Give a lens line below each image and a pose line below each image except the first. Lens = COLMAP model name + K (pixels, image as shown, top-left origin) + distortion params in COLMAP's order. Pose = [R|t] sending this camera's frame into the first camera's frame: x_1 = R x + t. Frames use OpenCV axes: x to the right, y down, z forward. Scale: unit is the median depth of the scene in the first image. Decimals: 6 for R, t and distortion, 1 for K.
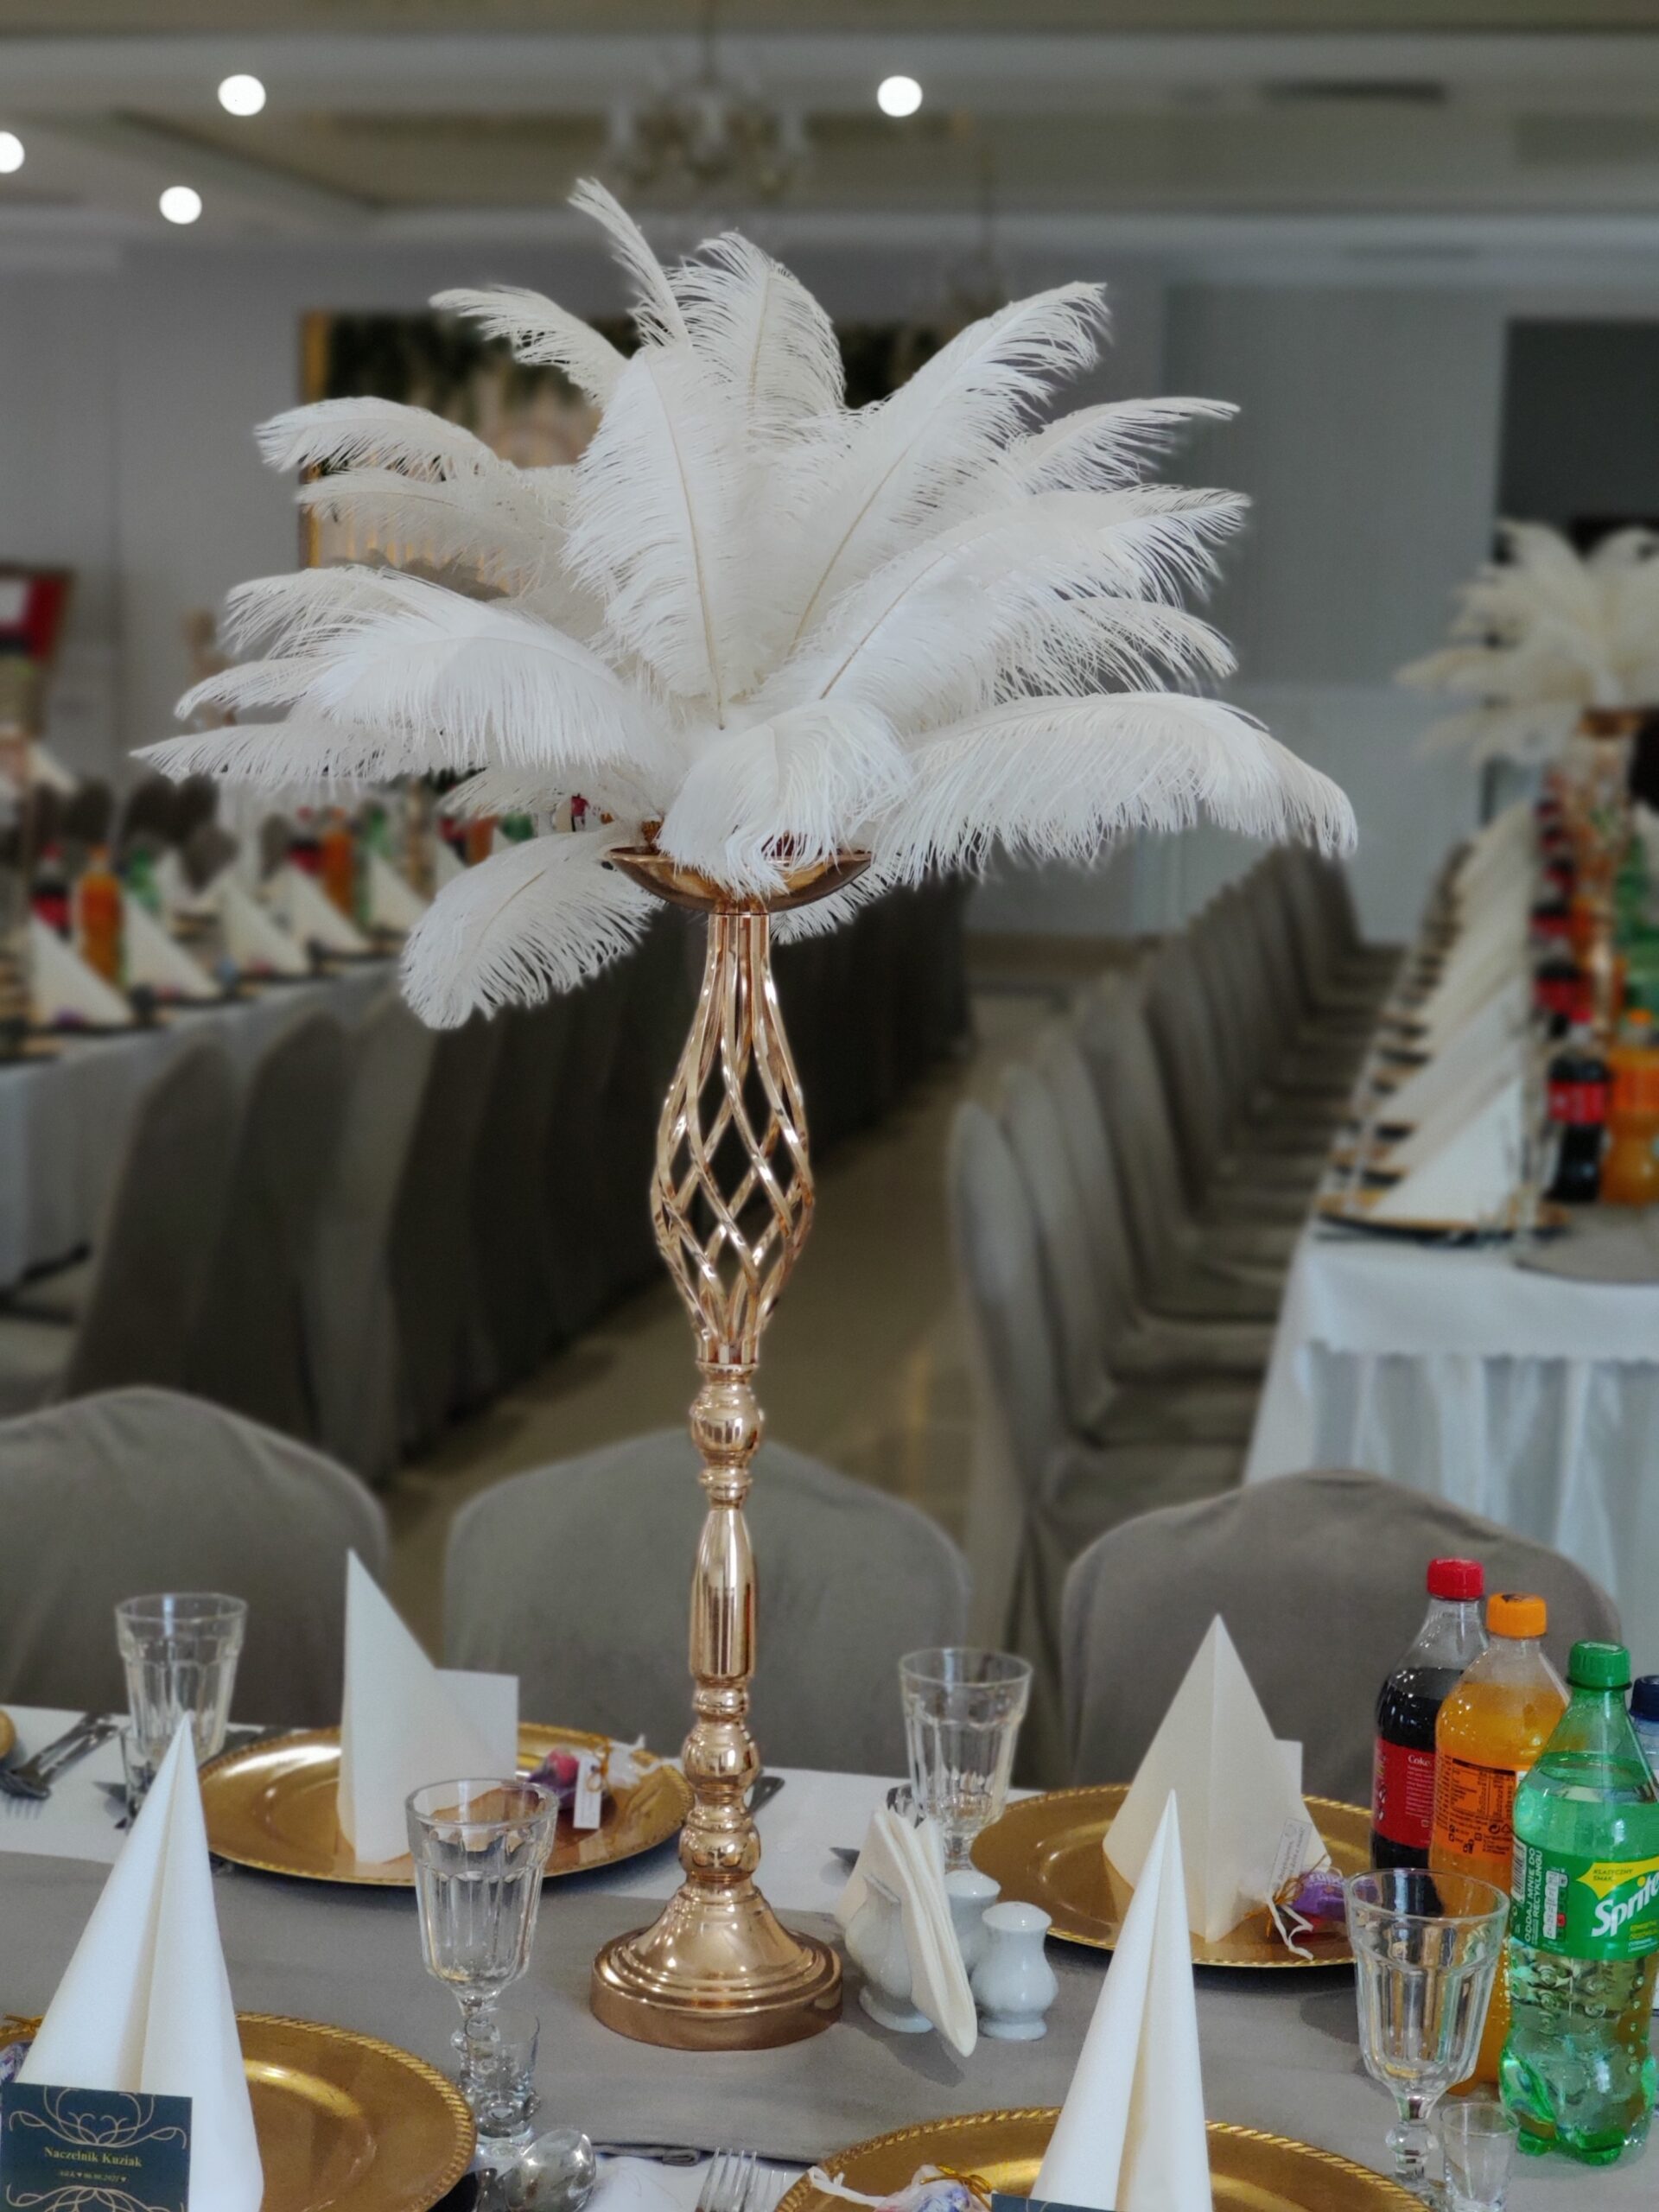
lens RADIAL K [[4131.7, 0, 829.5], [0, 4131.7, 1106.0], [0, 0, 1]] dist [-0.016526, -0.043024]
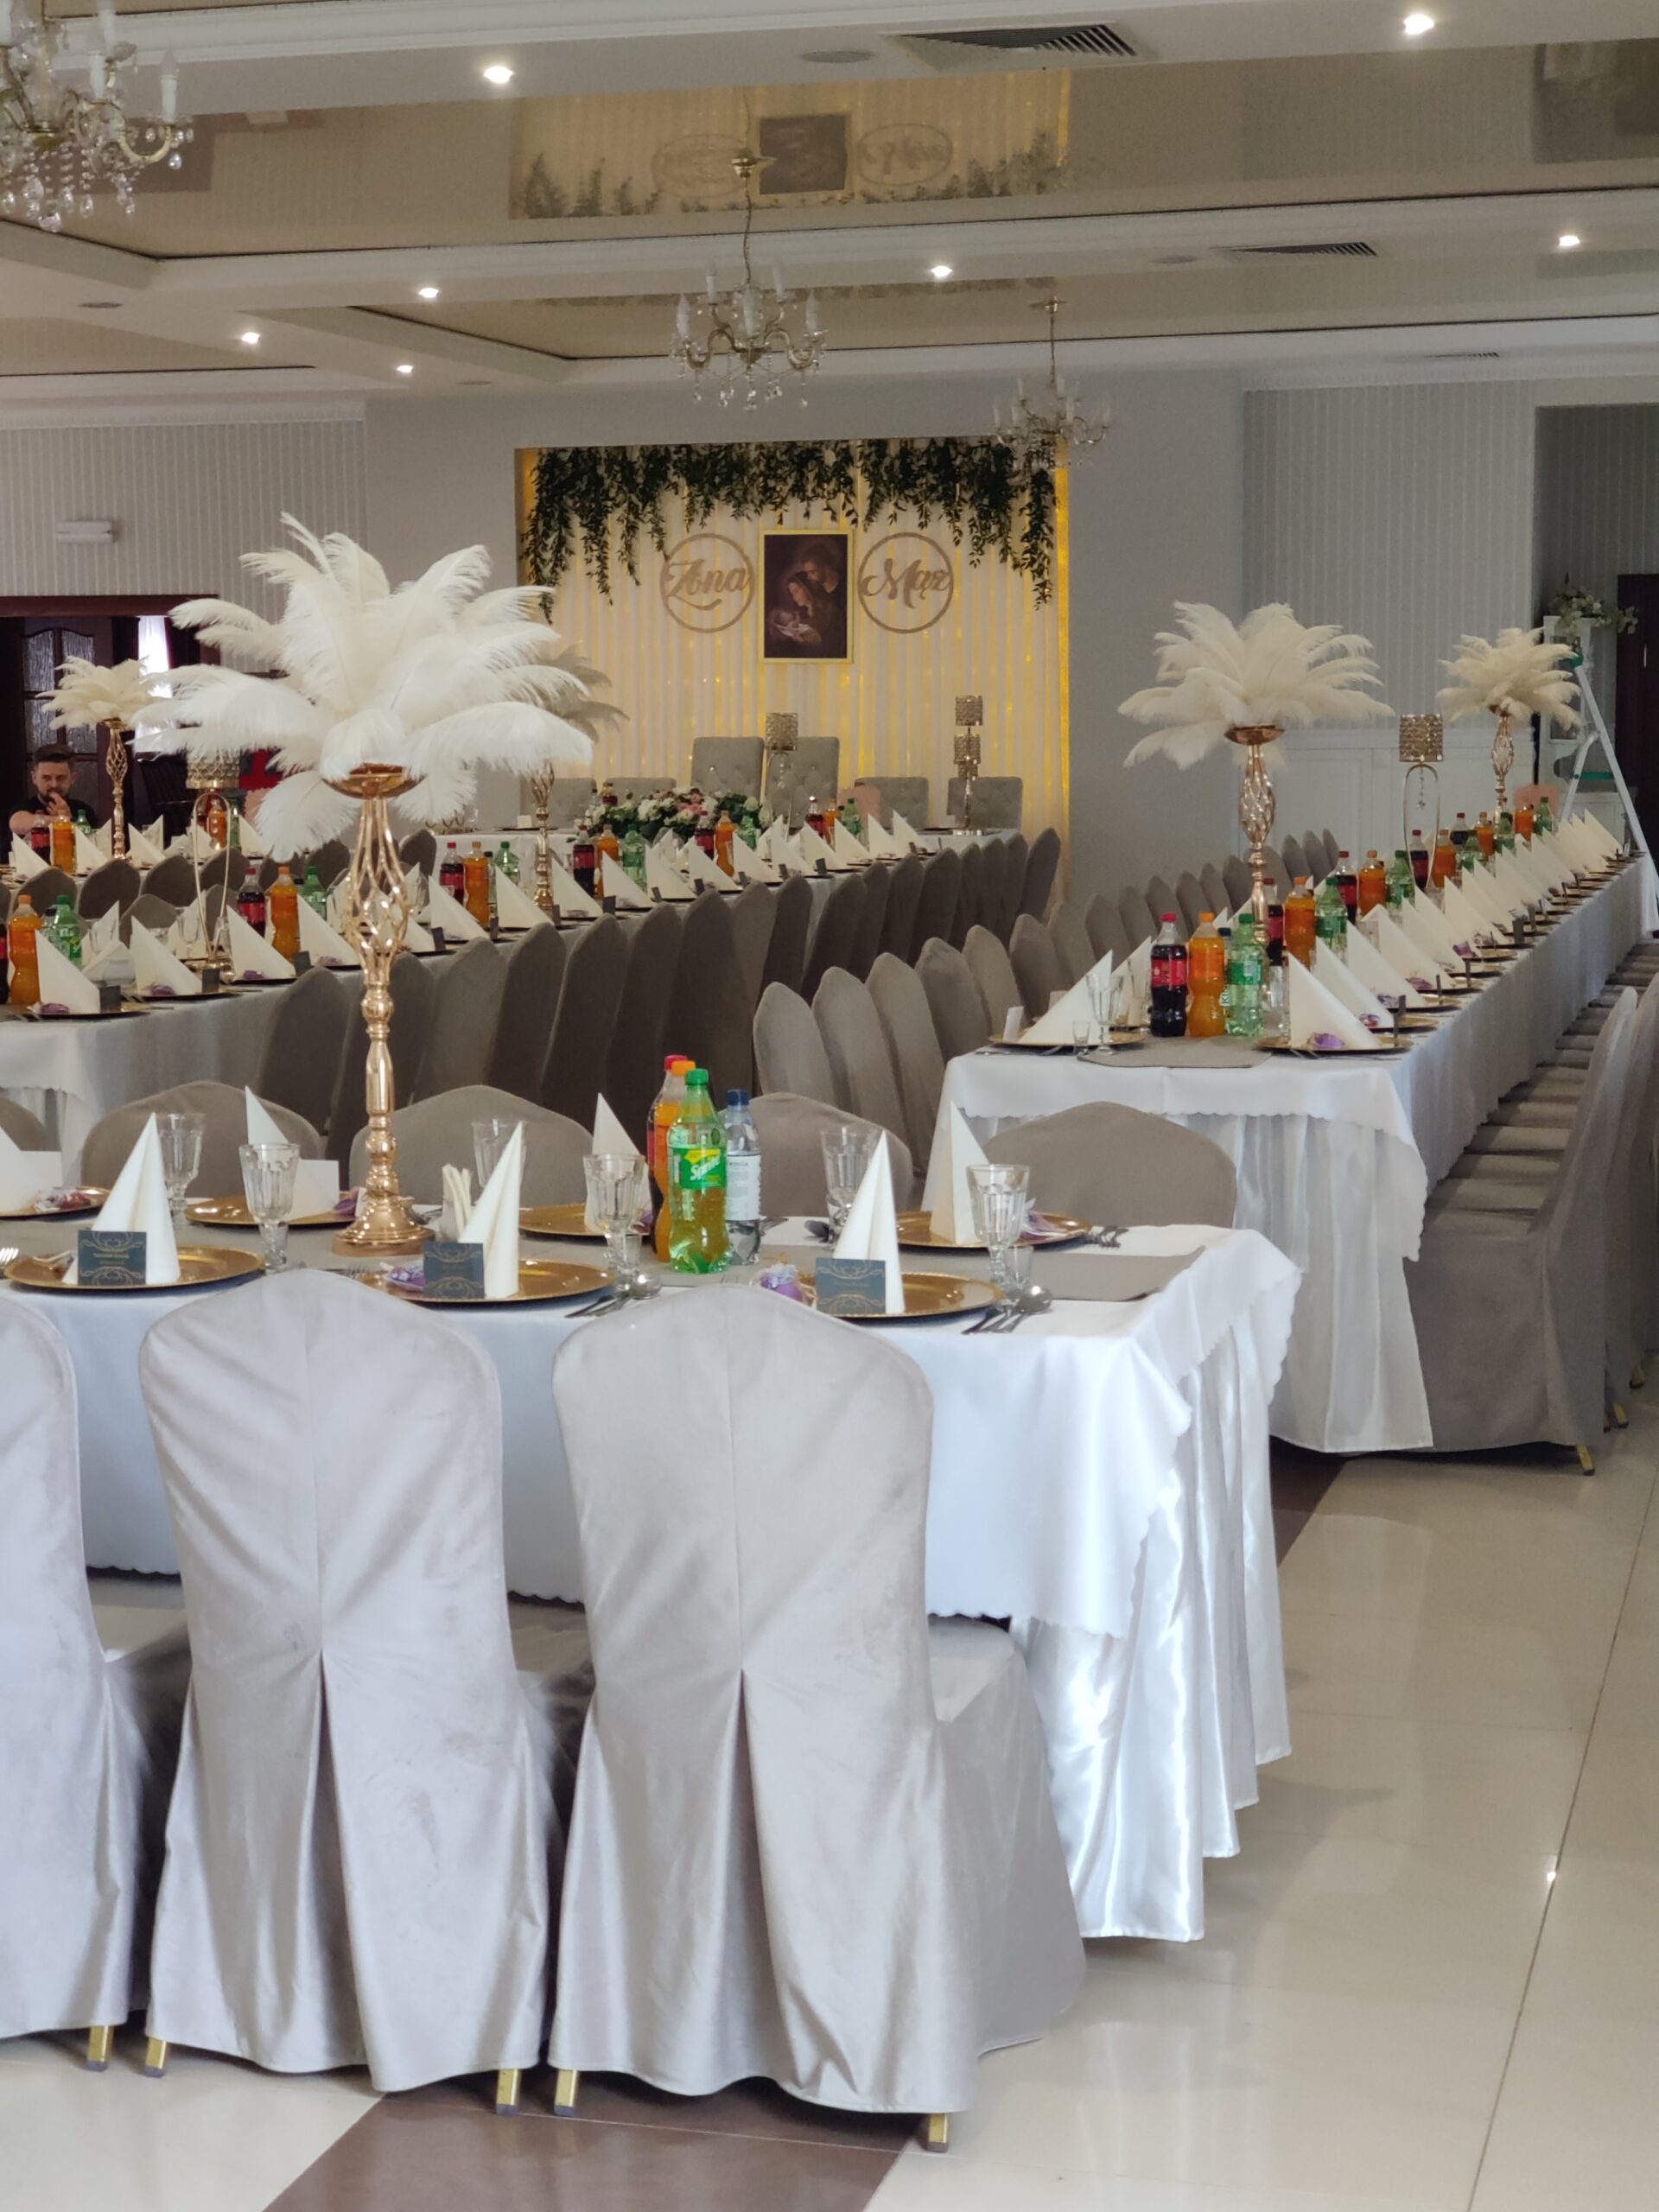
lens RADIAL K [[4781.5, 0, 829.5], [0, 4781.5, 1106.0], [0, 0, 1]] dist [0.067884, 0.173654]
pose [[0.993381, -0.028409, -0.111302, 0.523832], [0.024589, 0.999065, -0.035548, 0.229136], [0.112208, 0.032576, 0.993151, -1.684858]]
